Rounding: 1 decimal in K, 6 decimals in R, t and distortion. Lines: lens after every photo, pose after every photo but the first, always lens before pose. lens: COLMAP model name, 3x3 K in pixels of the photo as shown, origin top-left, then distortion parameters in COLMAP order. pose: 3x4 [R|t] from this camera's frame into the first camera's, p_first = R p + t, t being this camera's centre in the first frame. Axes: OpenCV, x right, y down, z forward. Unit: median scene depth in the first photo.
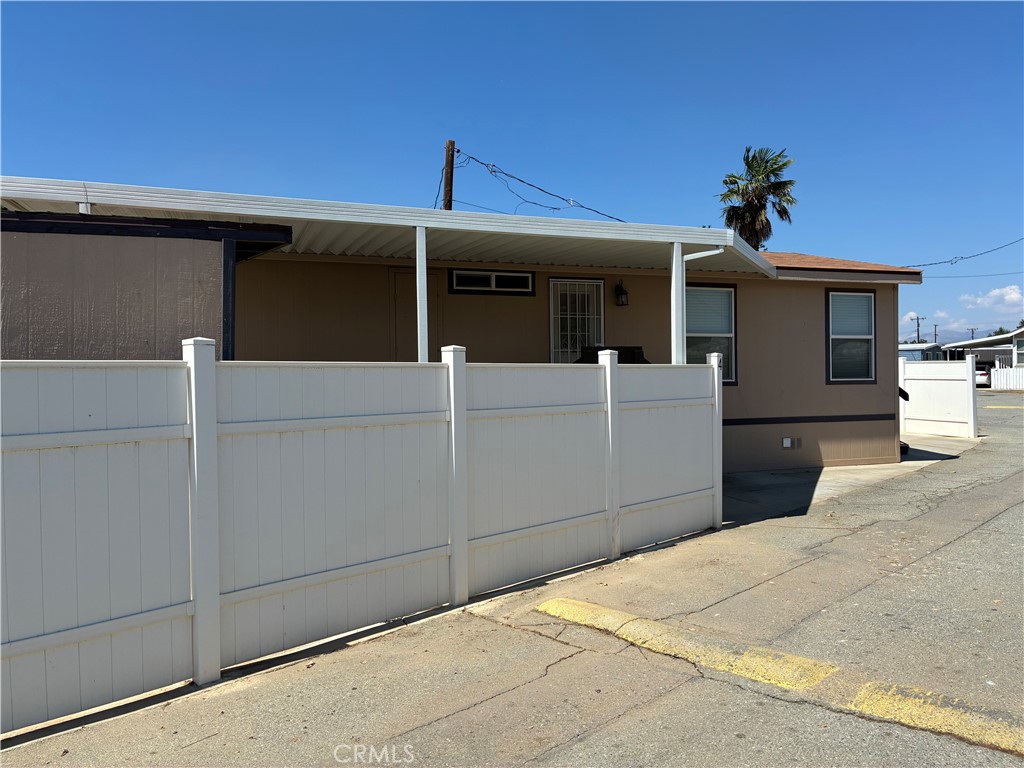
lens RADIAL K [[770.1, 0, 522.7], [0, 770.1, 389.0], [0, 0, 1]] dist [0.028292, -0.036860]
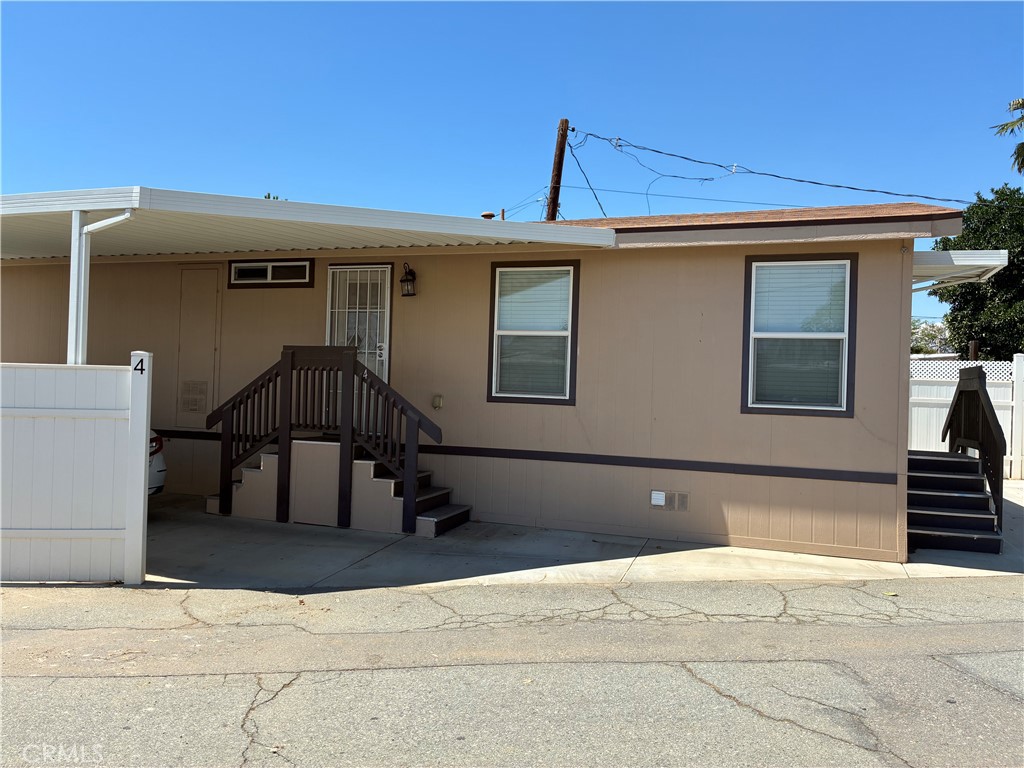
lens RADIAL K [[770.1, 0, 515.9], [0, 770.1, 378.2], [0, 0, 1]] dist [0.028292, -0.036860]
pose [[0.771732, 0.034042, -0.635036, 0.687261], [-0.047893, 0.998842, -0.004659, -0.023430], [0.634142, 0.034009, 0.772468, 0.439307]]
